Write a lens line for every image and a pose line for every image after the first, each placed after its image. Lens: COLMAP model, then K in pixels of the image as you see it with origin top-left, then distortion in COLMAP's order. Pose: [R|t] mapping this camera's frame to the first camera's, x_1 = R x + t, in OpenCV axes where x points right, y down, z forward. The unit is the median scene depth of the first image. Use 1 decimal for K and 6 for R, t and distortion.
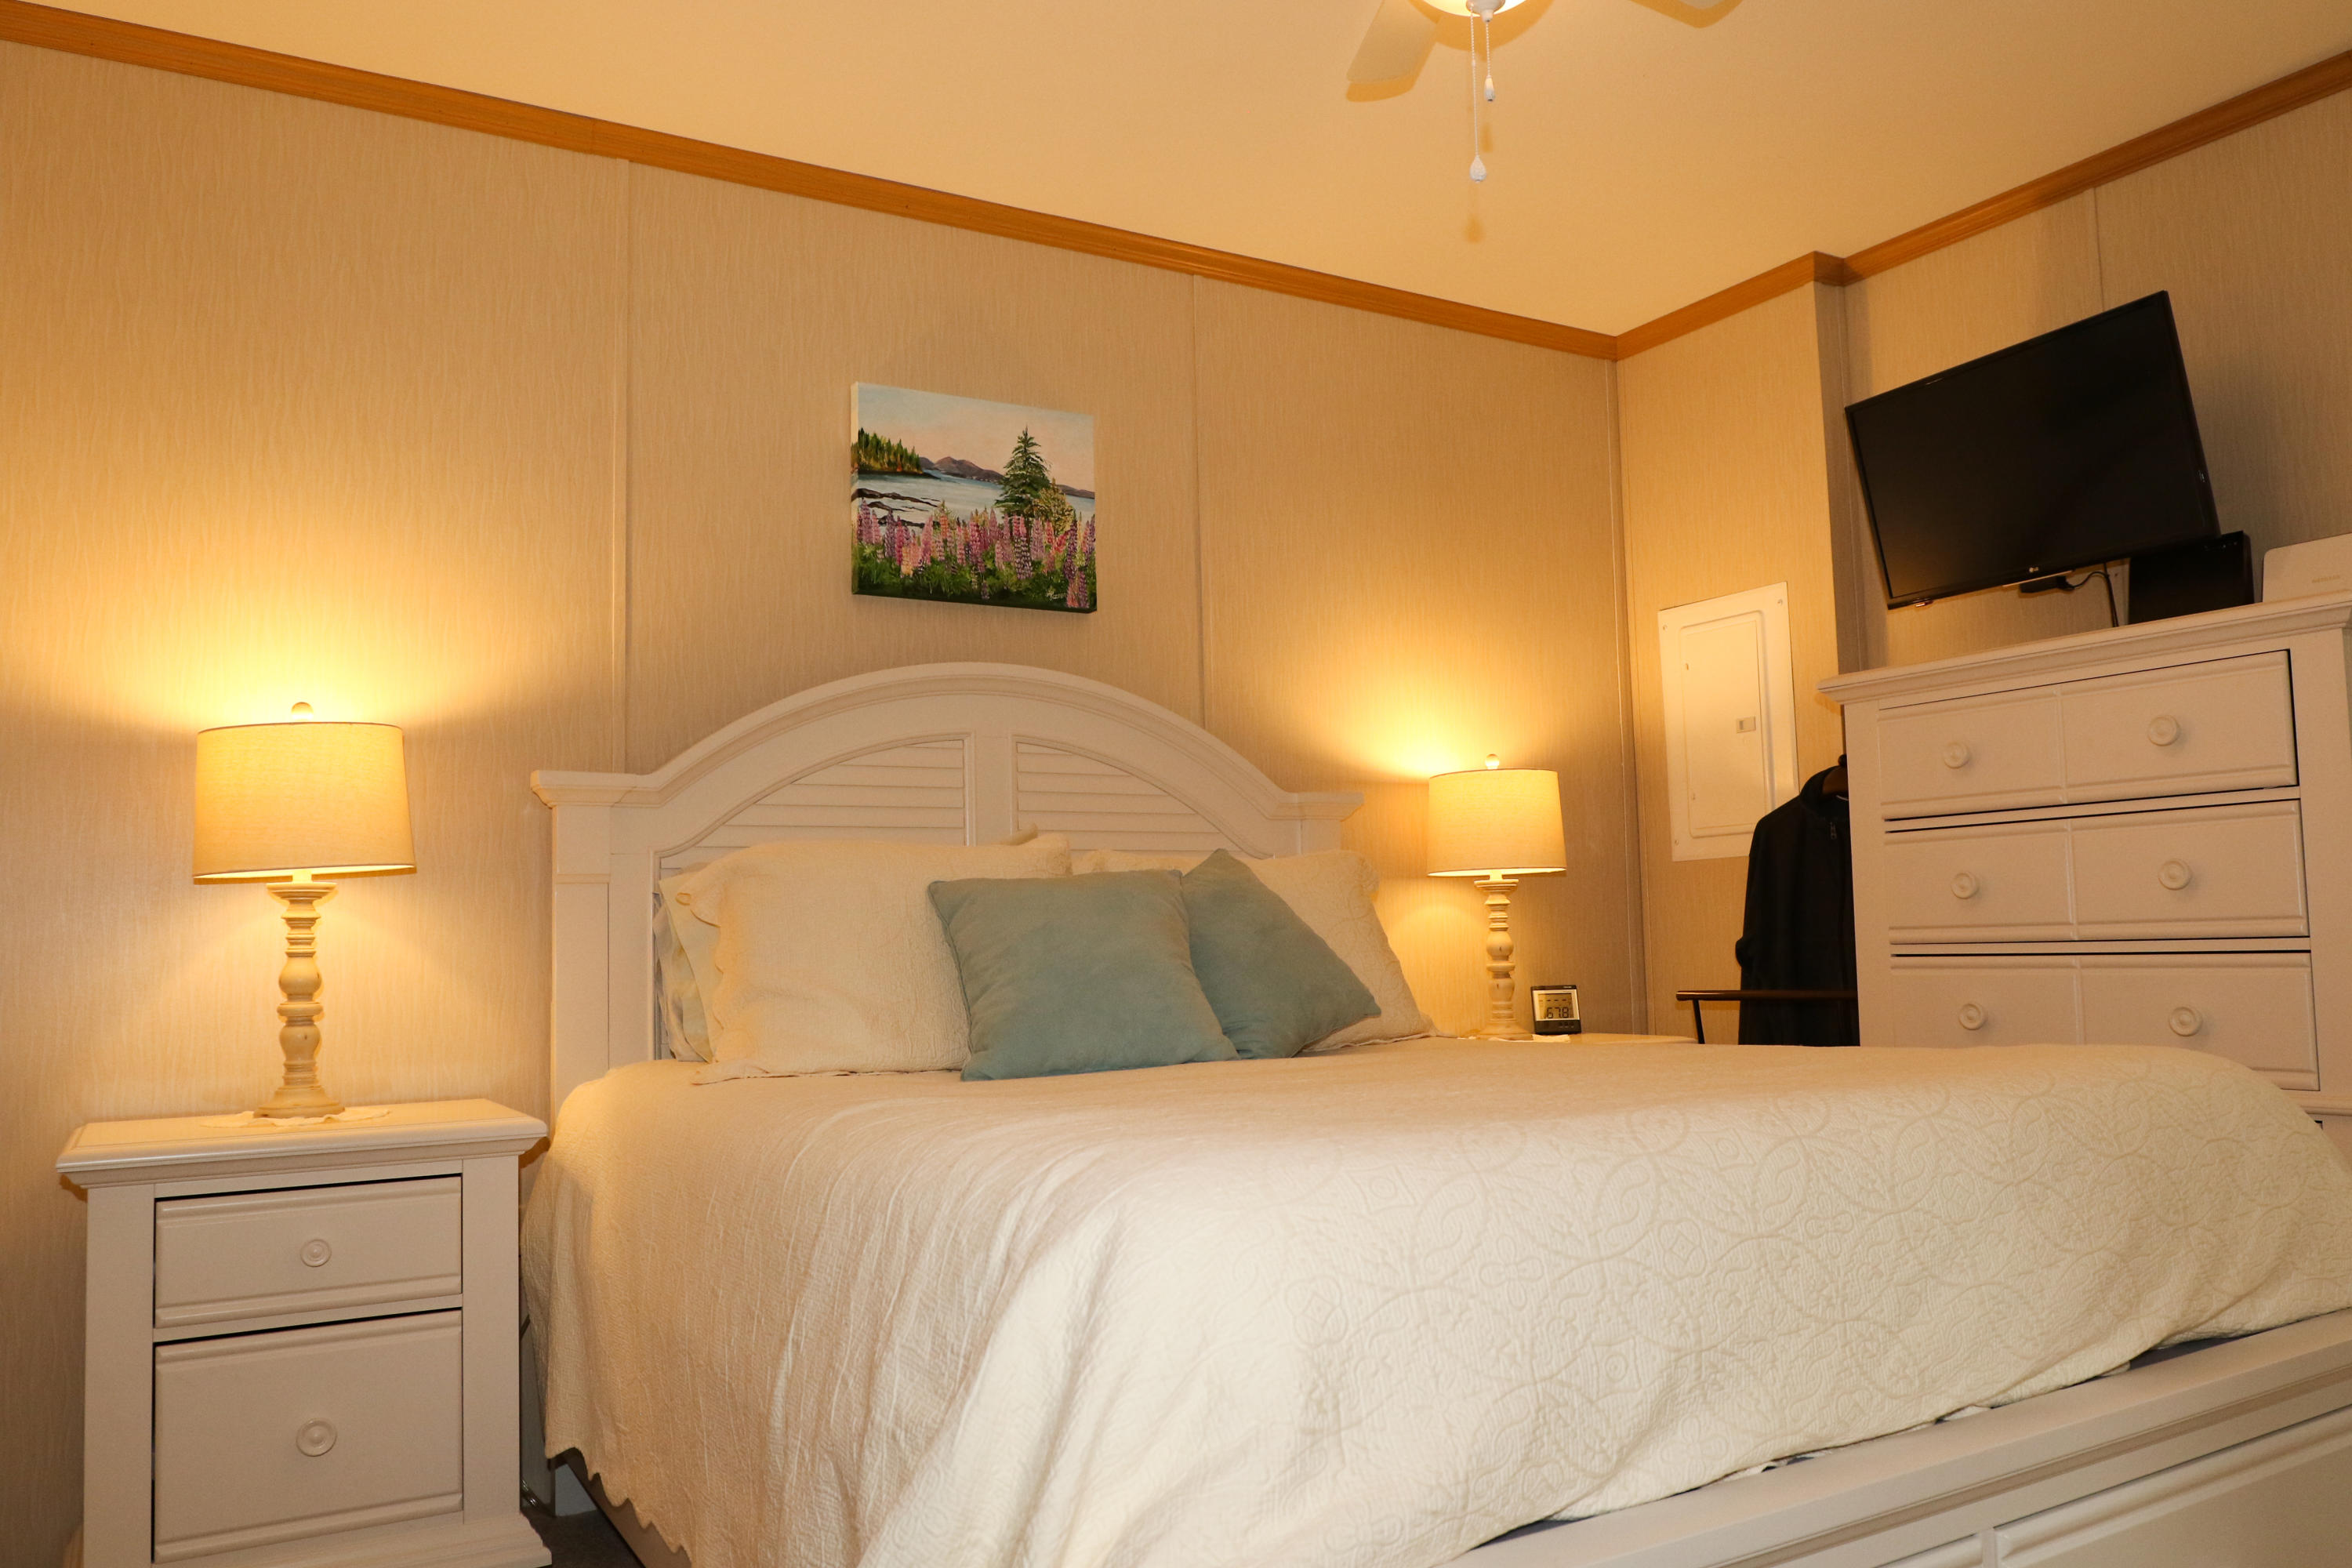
lens RADIAL K [[1766.5, 0, 1176.0], [0, 1766.5, 784.0], [0, 0, 1]] dist [-0.030414, -0.000872]
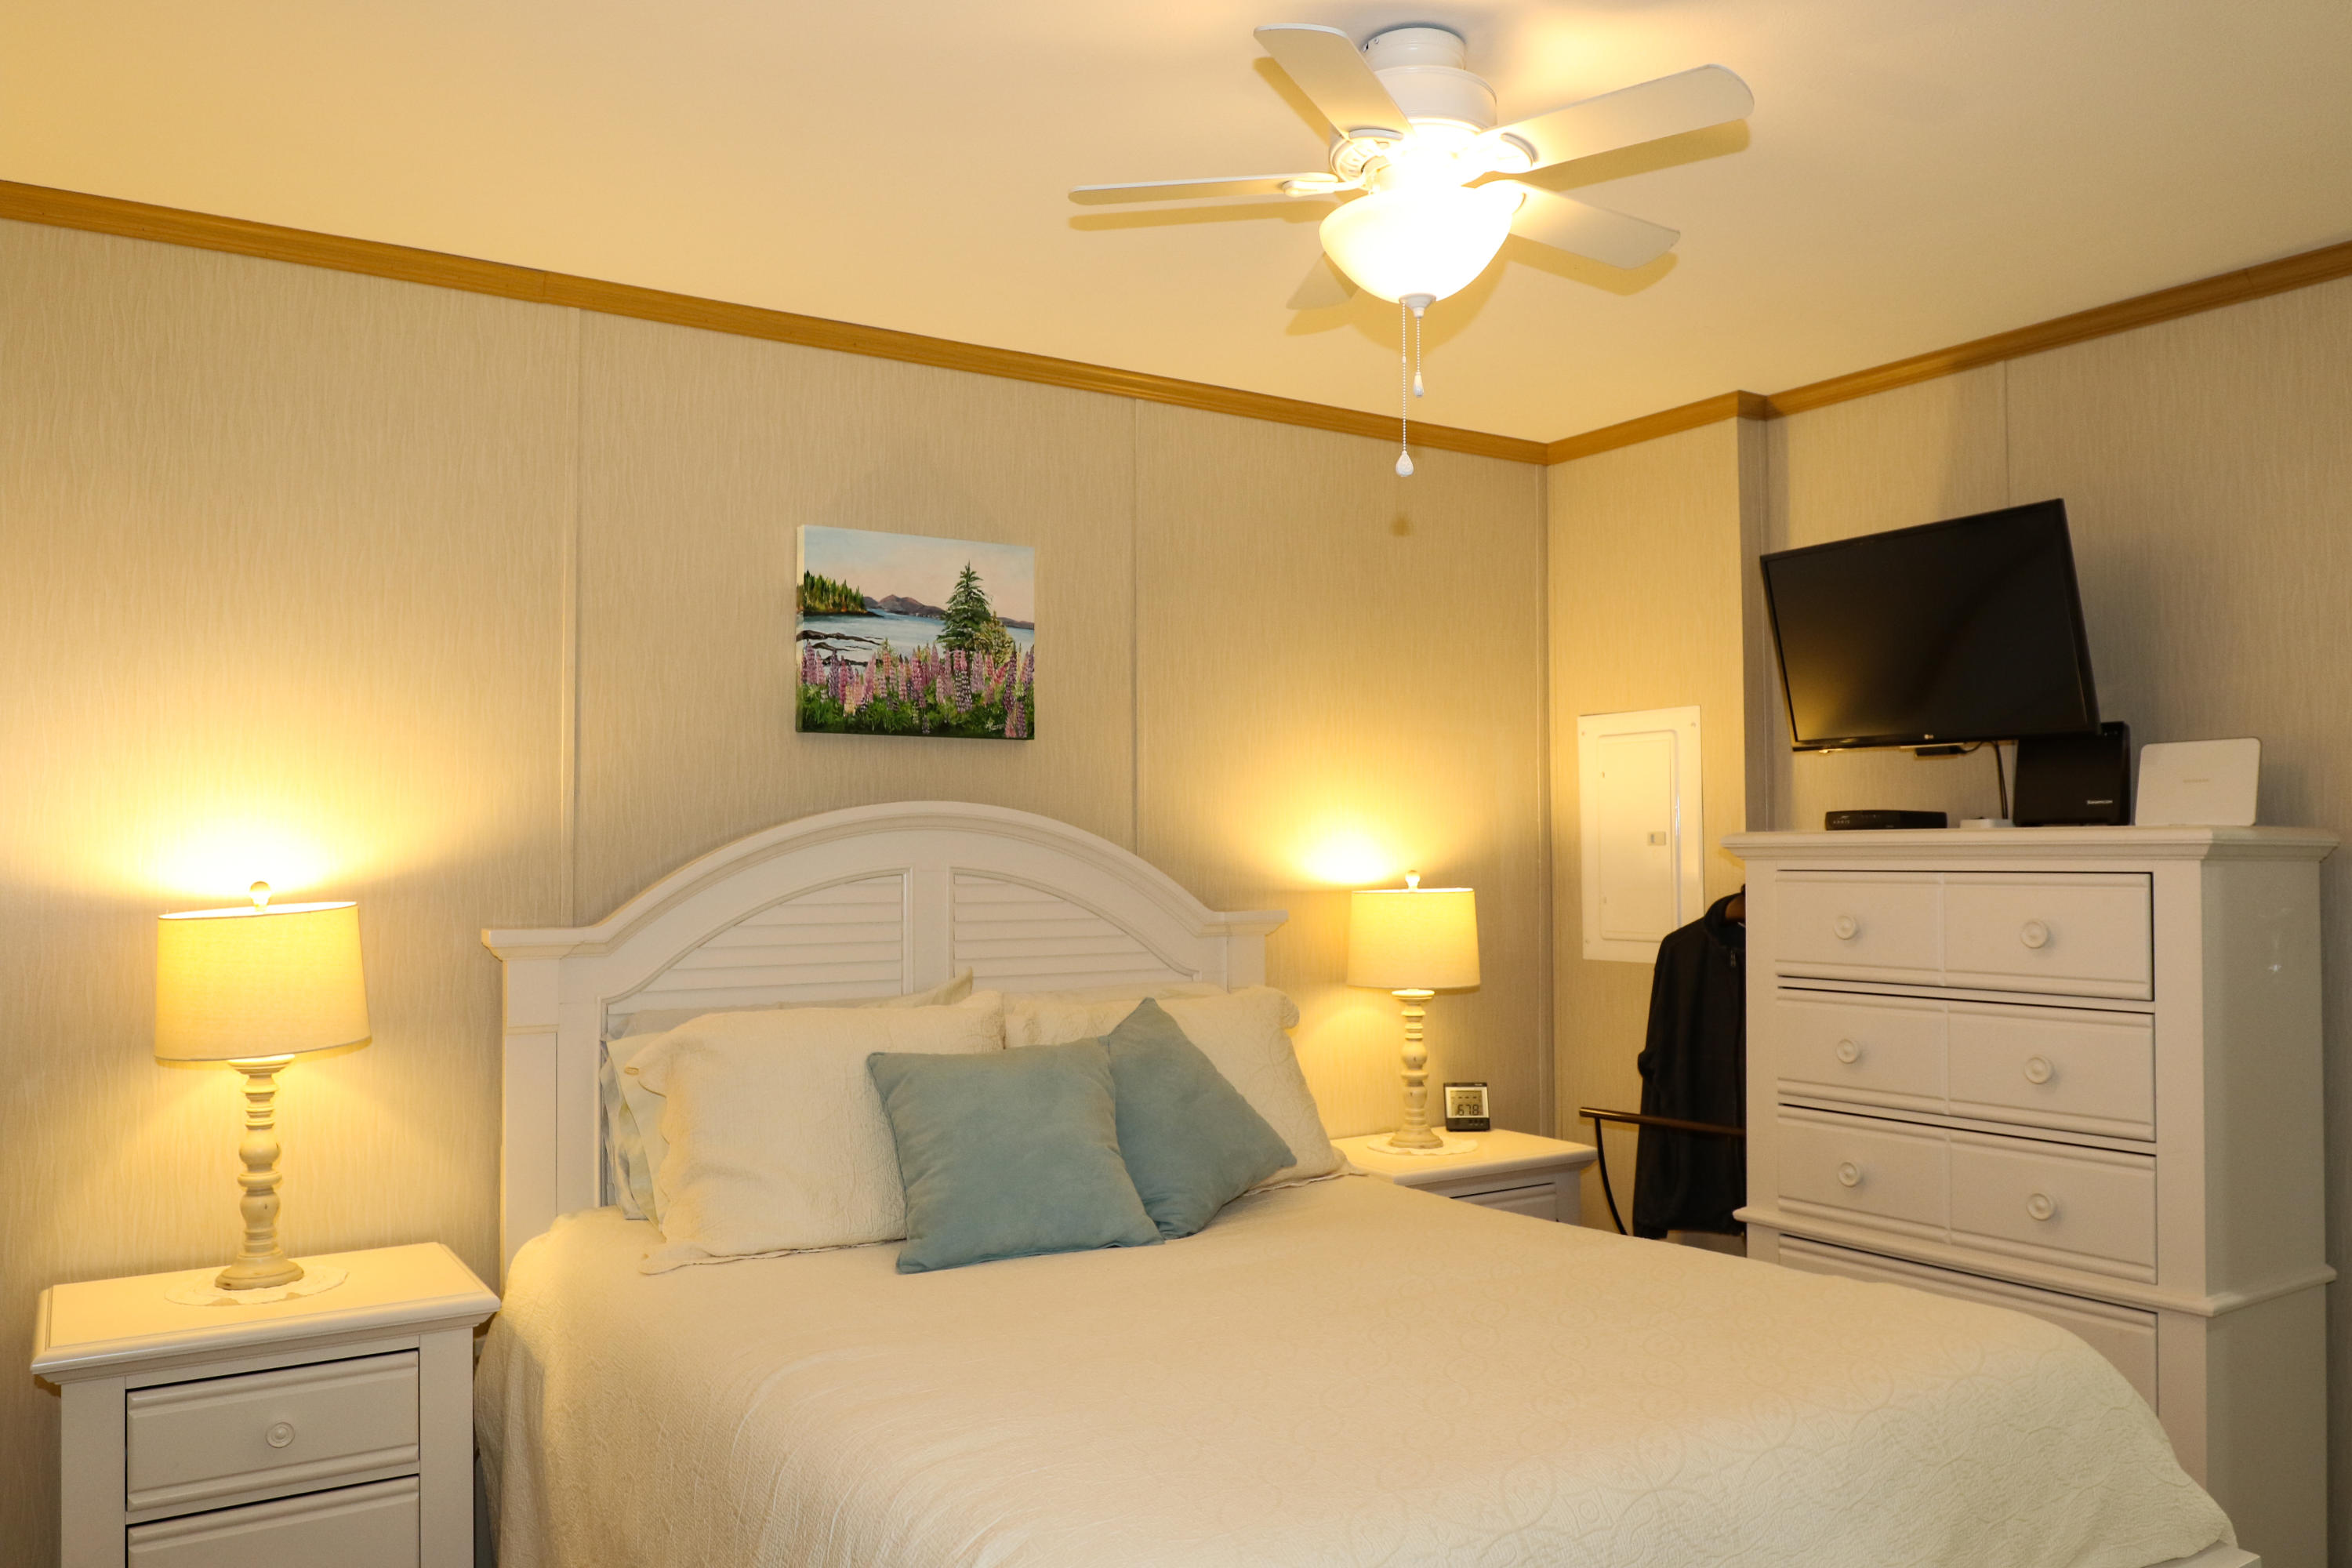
lens RADIAL K [[1766.5, 0, 1176.0], [0, 1766.5, 784.0], [0, 0, 1]] dist [-0.030414, -0.000872]
pose [[0.999079, 0.021521, 0.037124, 0.000094], [-0.023248, 0.998636, 0.046746, -0.136165], [-0.036067, -0.047566, 0.998217, -0.036892]]
